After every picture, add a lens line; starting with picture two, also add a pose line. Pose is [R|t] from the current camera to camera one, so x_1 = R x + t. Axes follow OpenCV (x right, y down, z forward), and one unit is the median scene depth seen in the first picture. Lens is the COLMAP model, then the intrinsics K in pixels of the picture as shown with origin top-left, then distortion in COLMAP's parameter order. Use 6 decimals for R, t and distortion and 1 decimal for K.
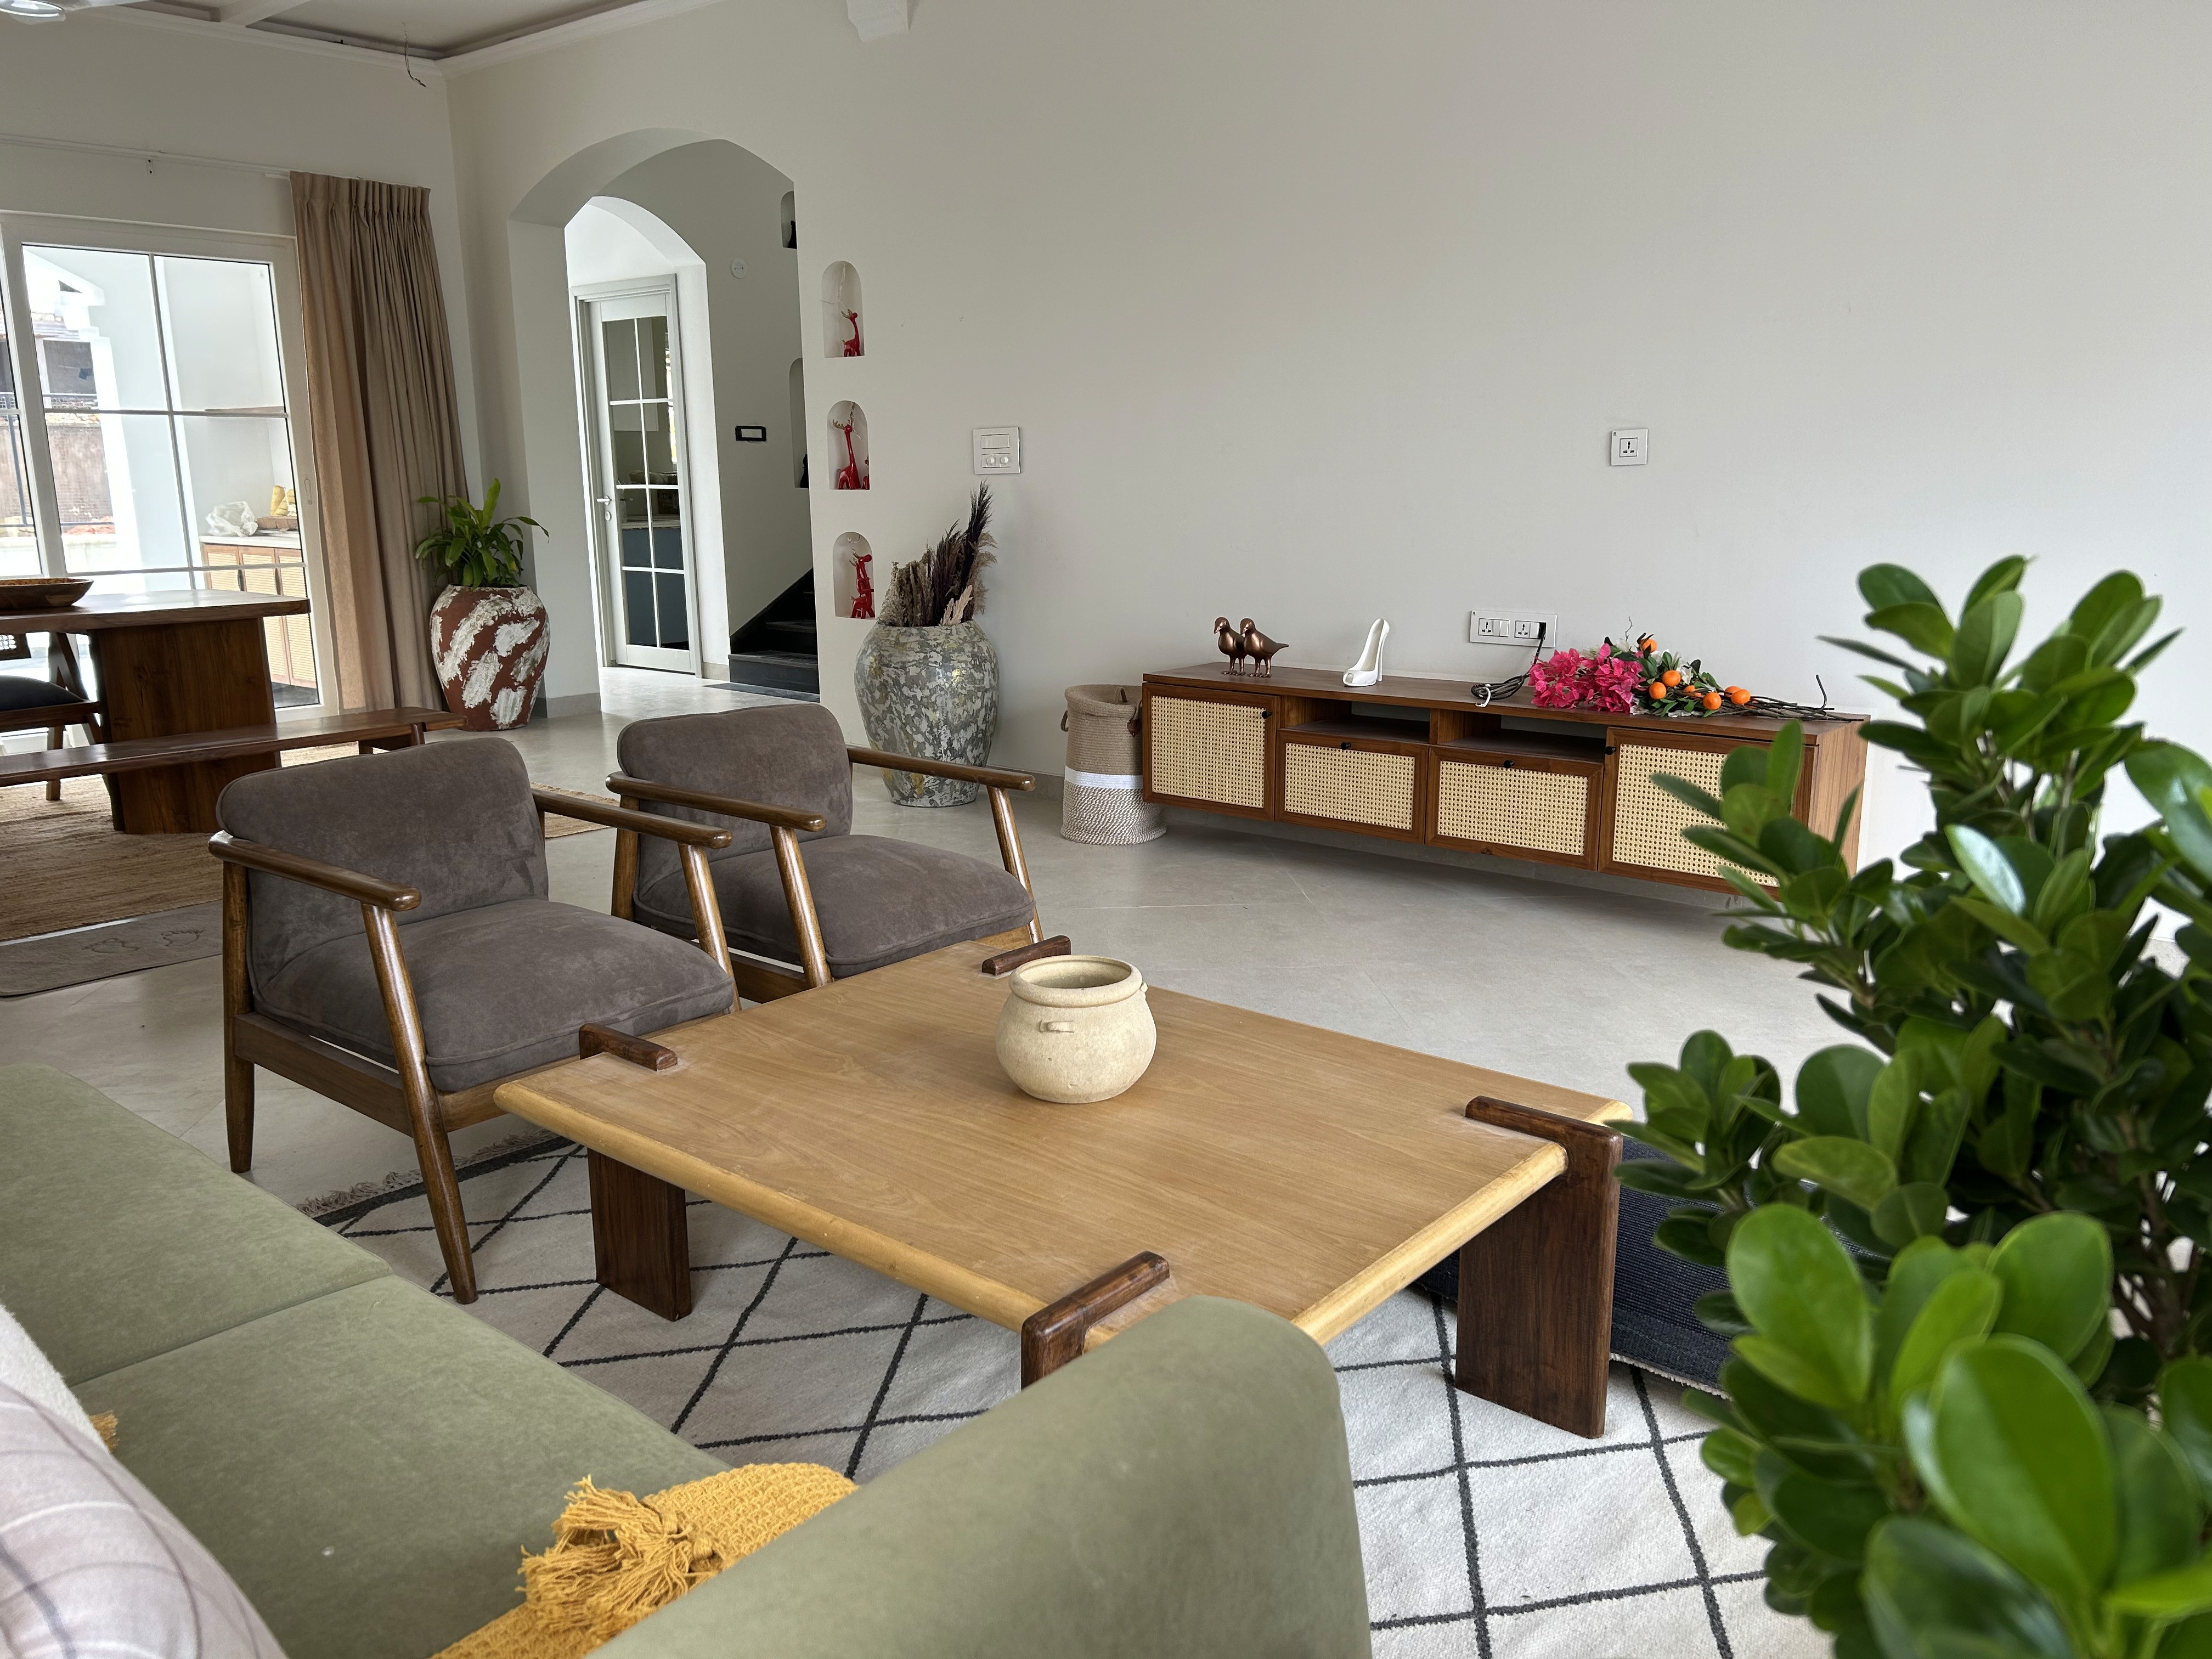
lens RADIAL K [[1668.9, 0, 1103.0], [0, 1668.9, 834.9], [0, 0, 1]] dist [0.038771, -0.032031]
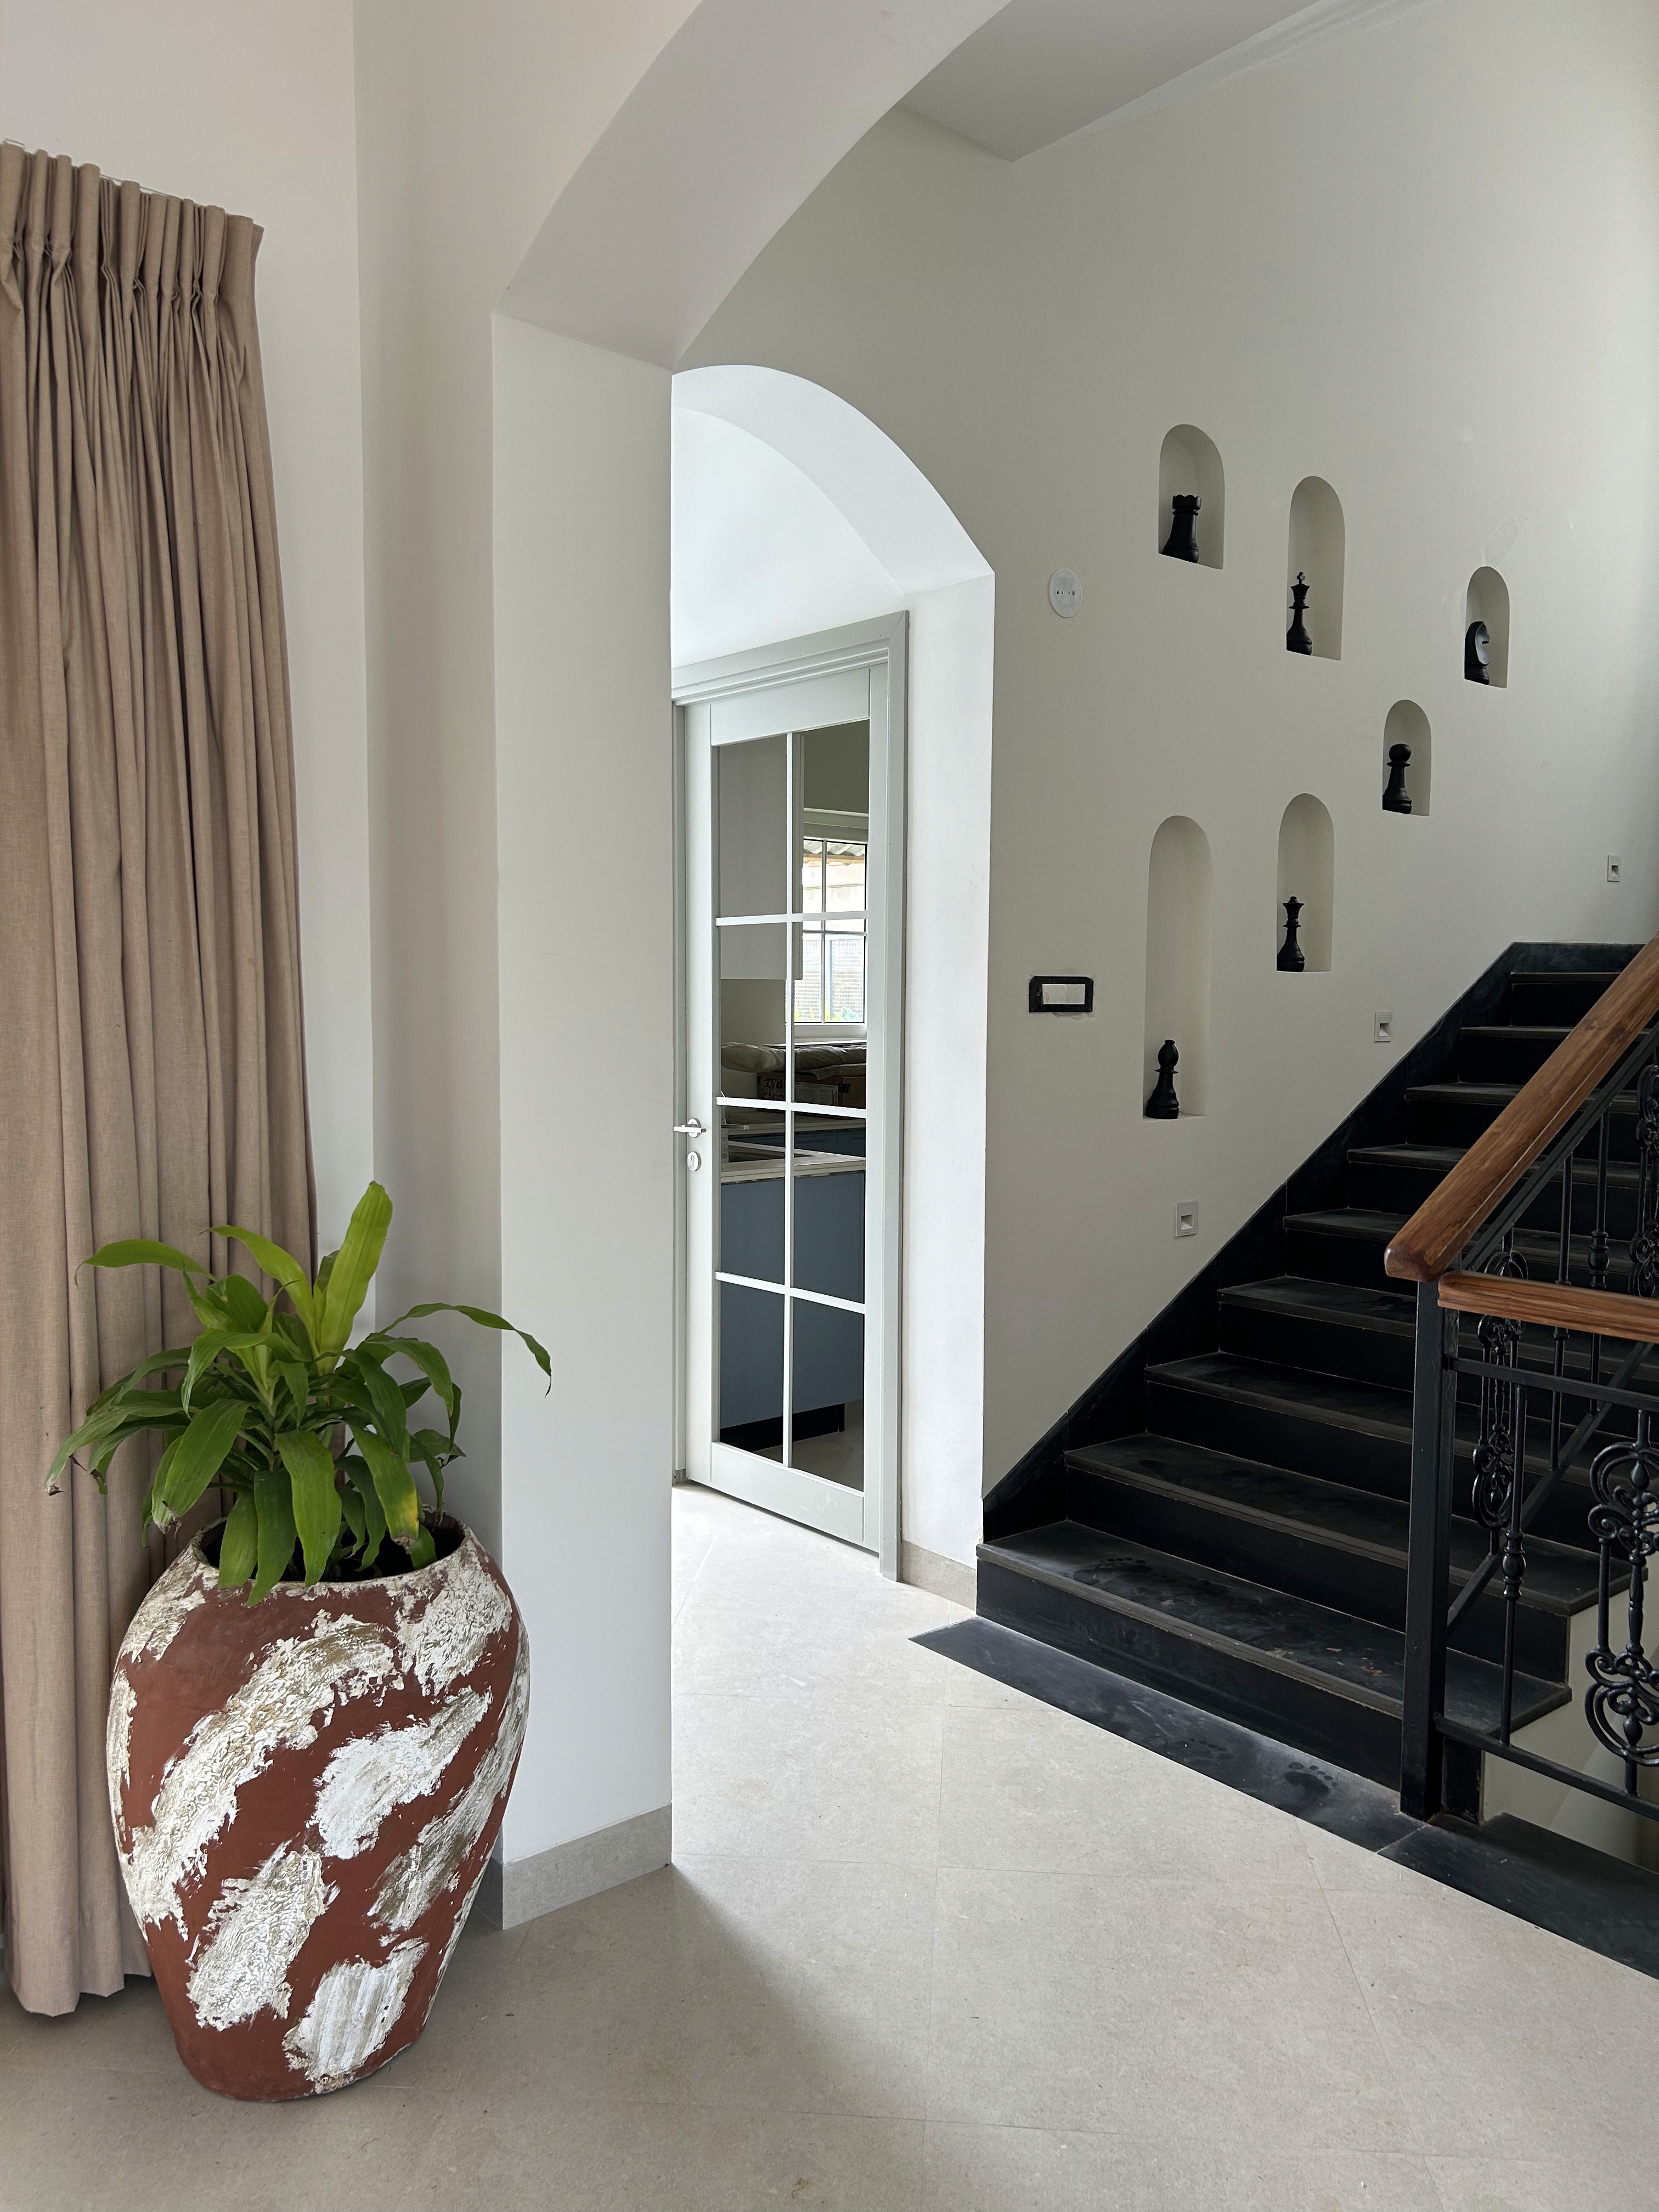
lens RADIAL K [[1668.9, 0, 827.1], [0, 1668.9, 1111.3], [0, 0, 1]] dist [0.038771, -0.032031]
pose [[0.985528, 0.025992, -0.167510, -0.239226], [-0.049773, 0.988988, -0.139374, -0.185049], [0.162043, 0.145694, 0.975969, 0.729235]]
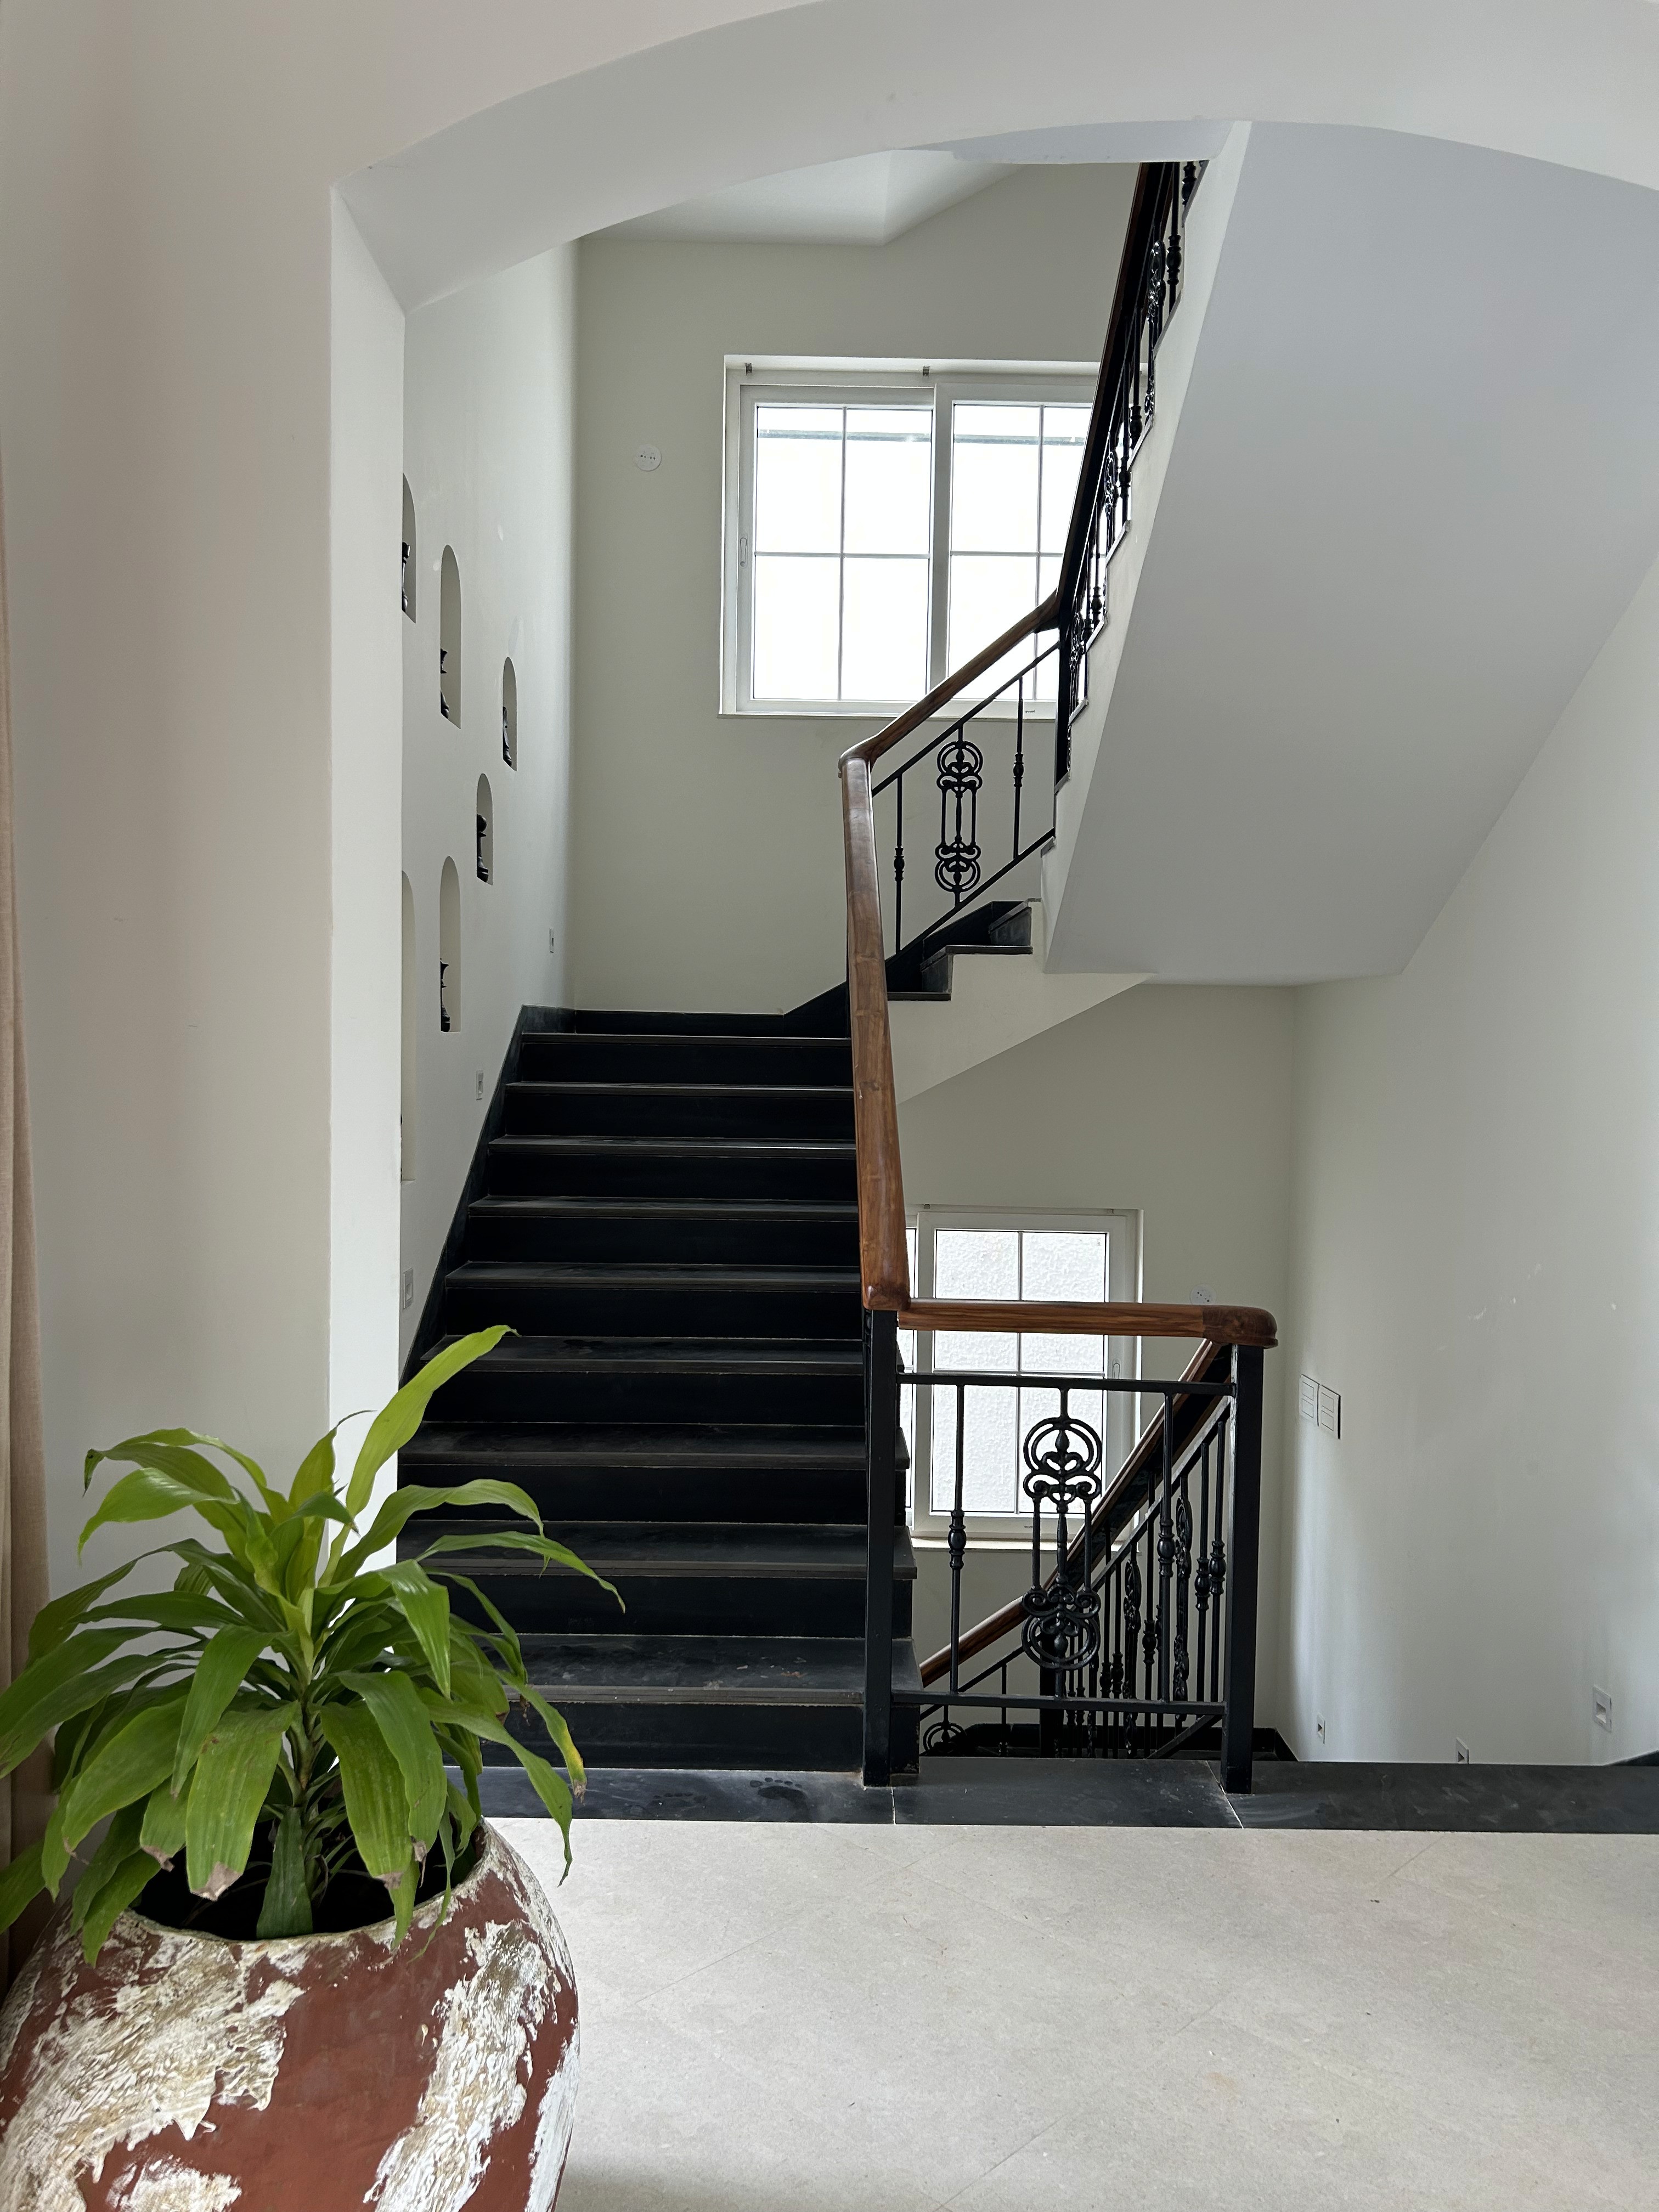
lens RADIAL K [[1668.9, 0, 825.1], [0, 1668.9, 1111.3], [0, 0, 1]] dist [0.038771, -0.032031]
pose [[0.757338, -0.005118, 0.653003, -0.449971], [0.120271, 0.983956, -0.131776, -0.201449], [-0.641852, 0.178336, 0.745803, 0.798822]]
